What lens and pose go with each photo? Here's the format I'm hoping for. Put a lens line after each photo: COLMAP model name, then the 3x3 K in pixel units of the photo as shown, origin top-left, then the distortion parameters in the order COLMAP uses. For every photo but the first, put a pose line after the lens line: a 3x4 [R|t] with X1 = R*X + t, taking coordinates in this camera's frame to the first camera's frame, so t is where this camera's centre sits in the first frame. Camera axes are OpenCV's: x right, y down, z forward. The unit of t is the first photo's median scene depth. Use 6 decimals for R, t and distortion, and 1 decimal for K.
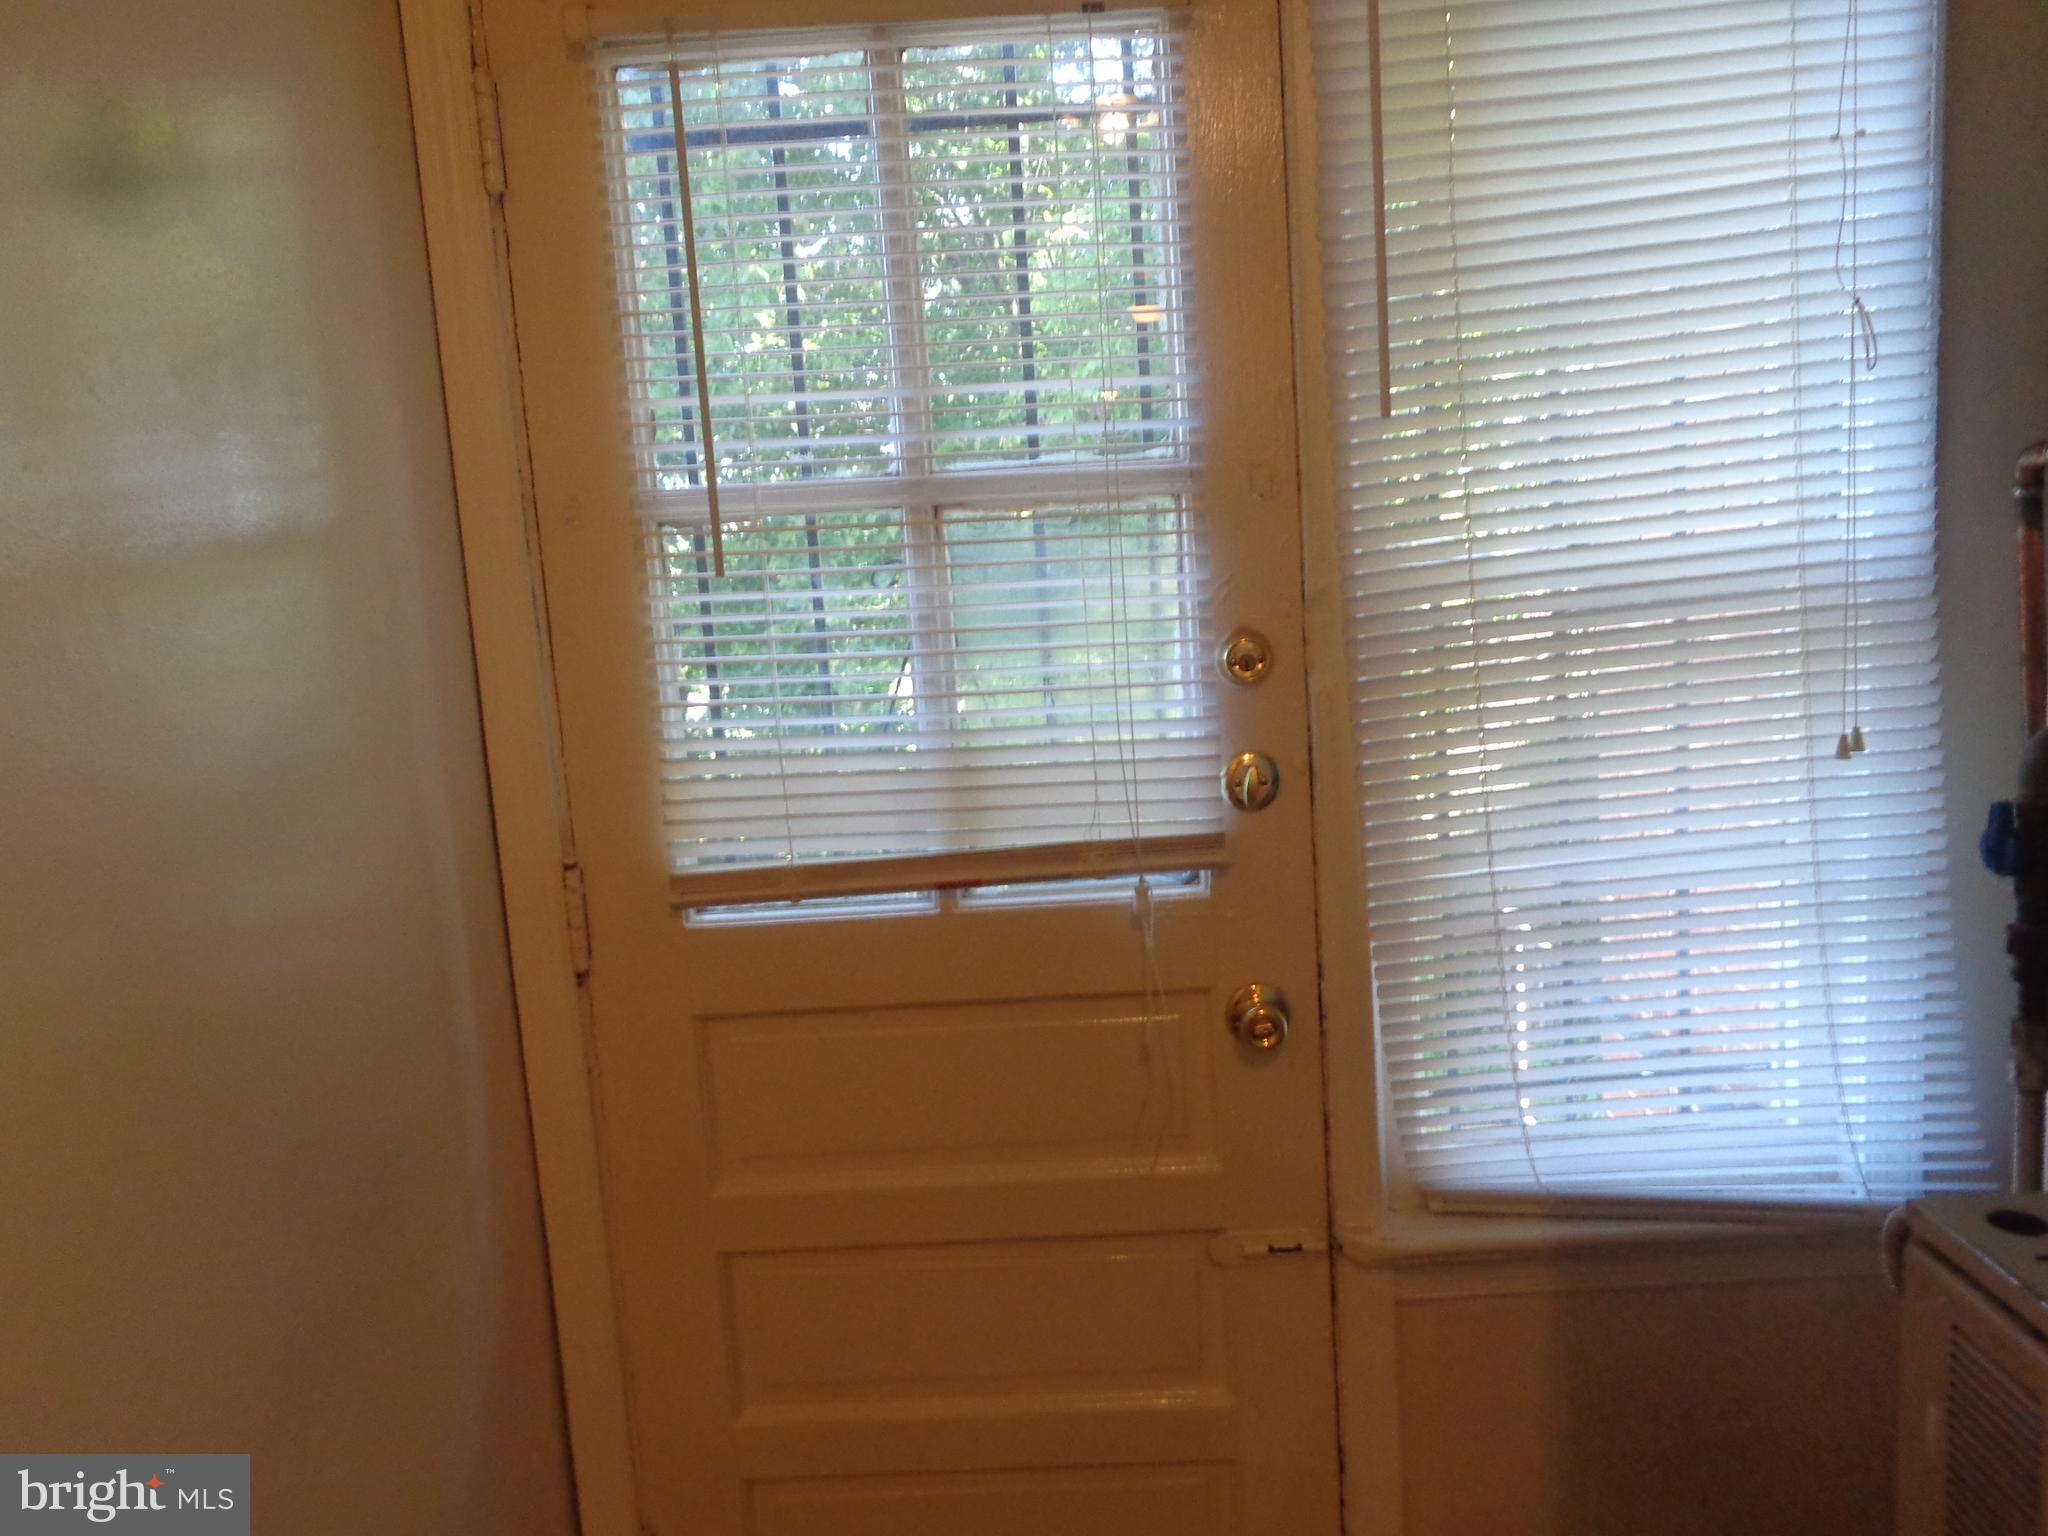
lens RADIAL K [[1516.0, 0, 1024.0], [0, 1516.0, 768.0], [0, 0, 1]] dist [-0.022673, -0.001320]
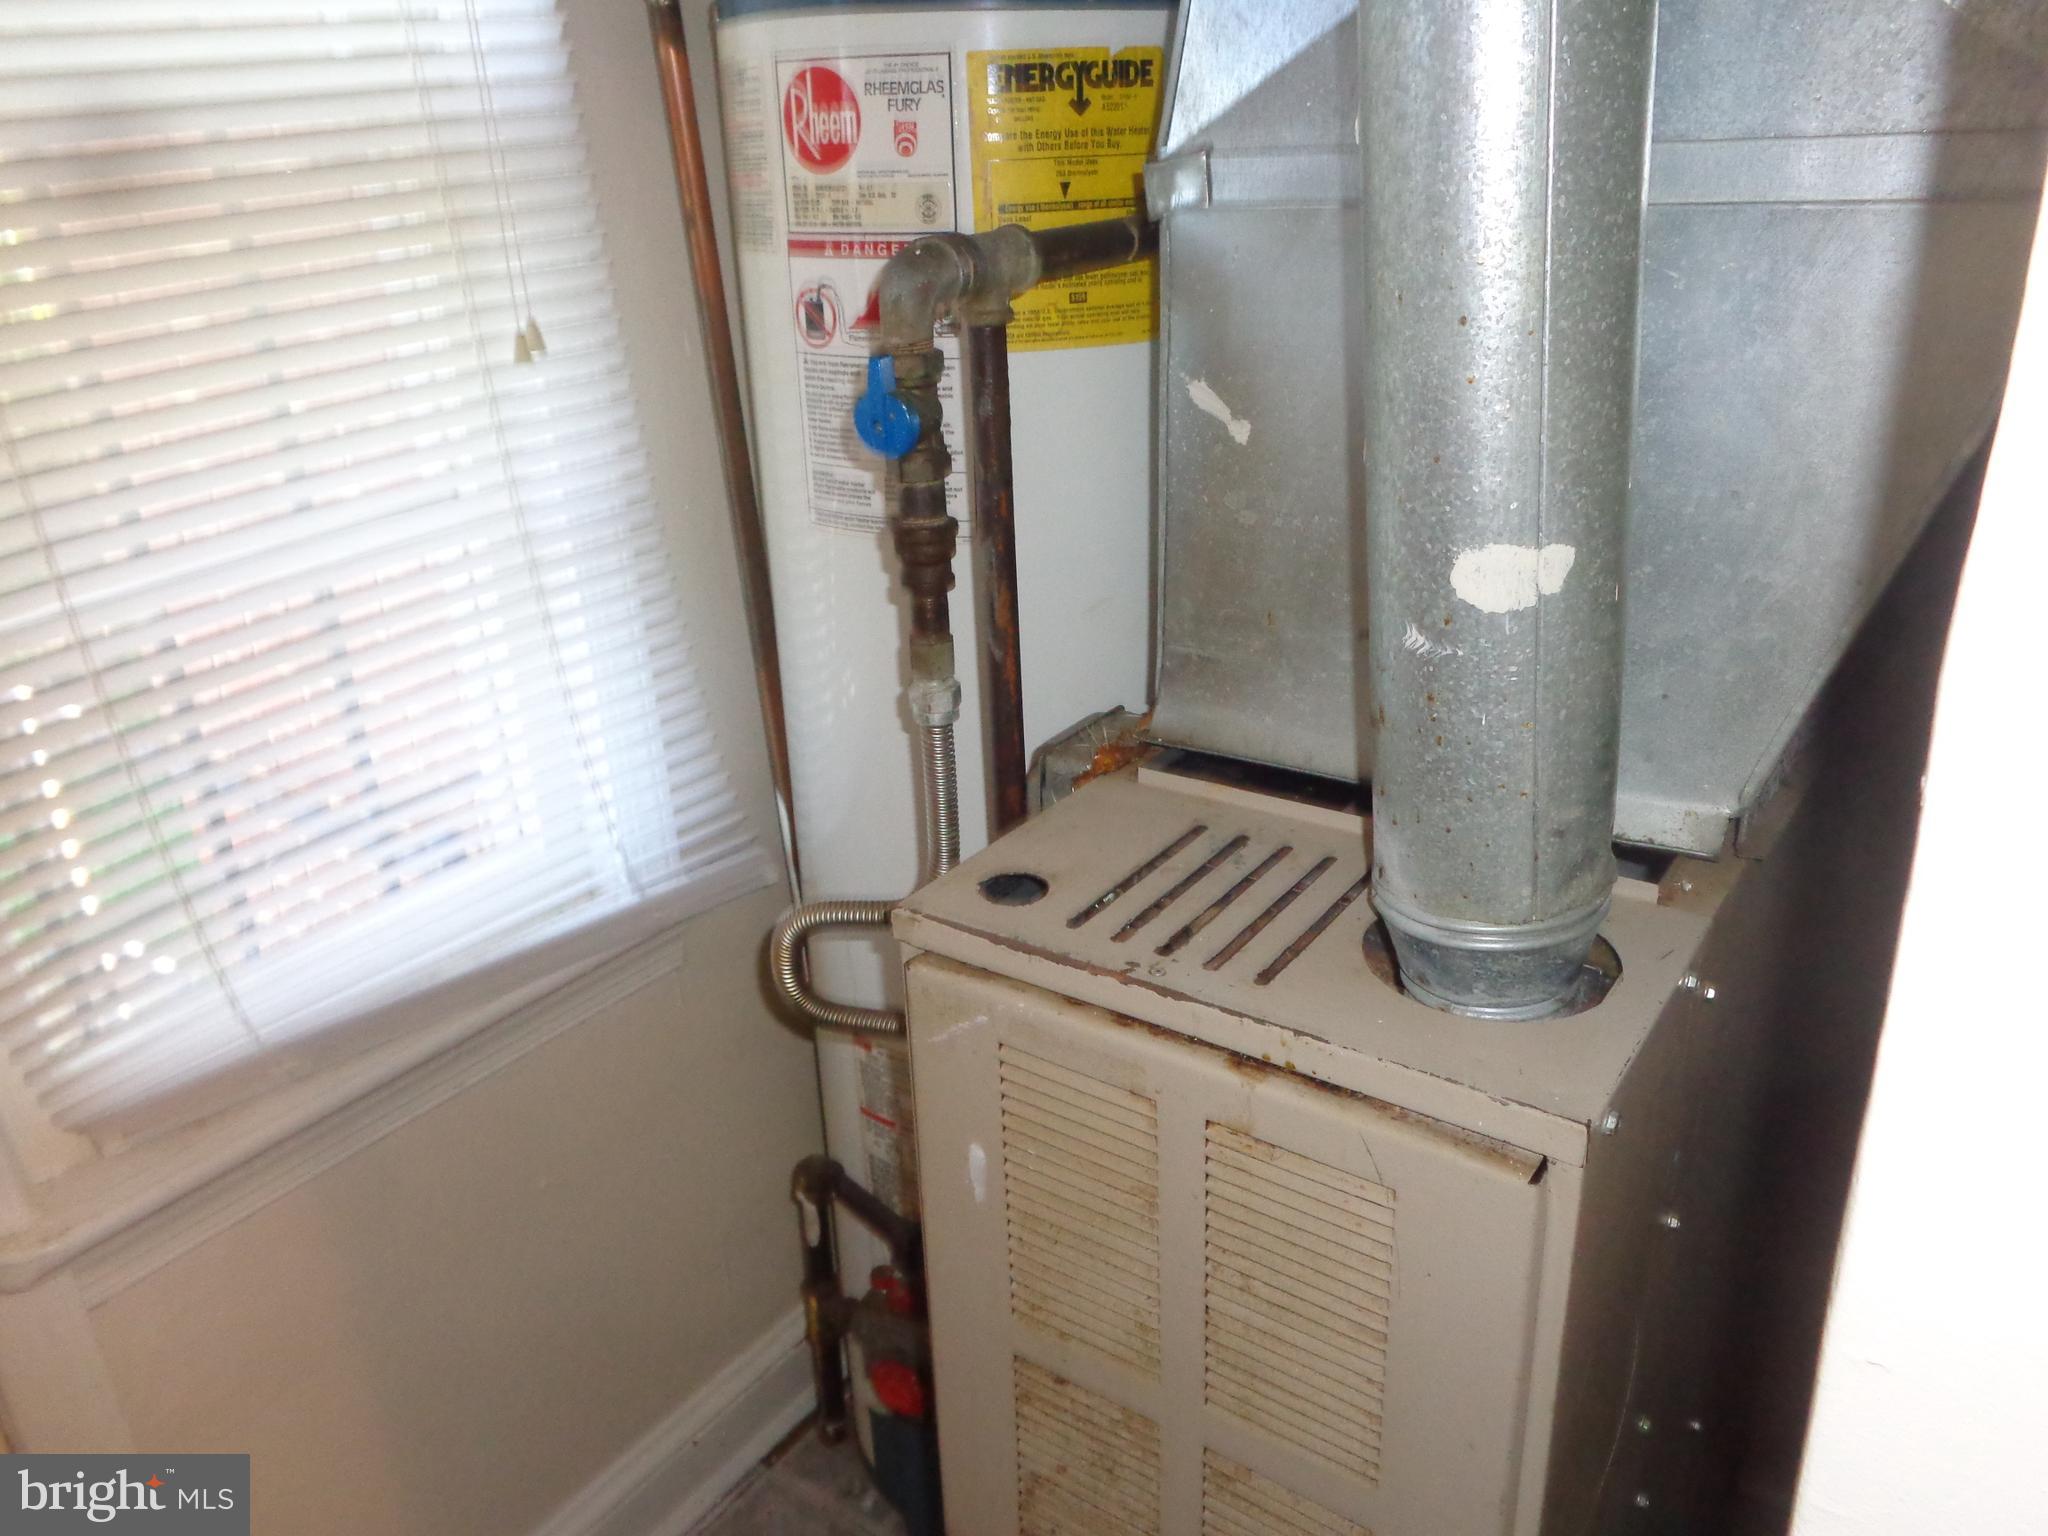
lens RADIAL K [[1516.0, 0, 1024.0], [0, 1516.0, 768.0], [0, 0, 1]] dist [-0.022673, -0.001320]
pose [[0.535226, -0.285367, 0.795046, 0.022032], [0.133796, 0.957966, 0.253773, 0.027413], [-0.834046, -0.029452, 0.550909, 0.351673]]
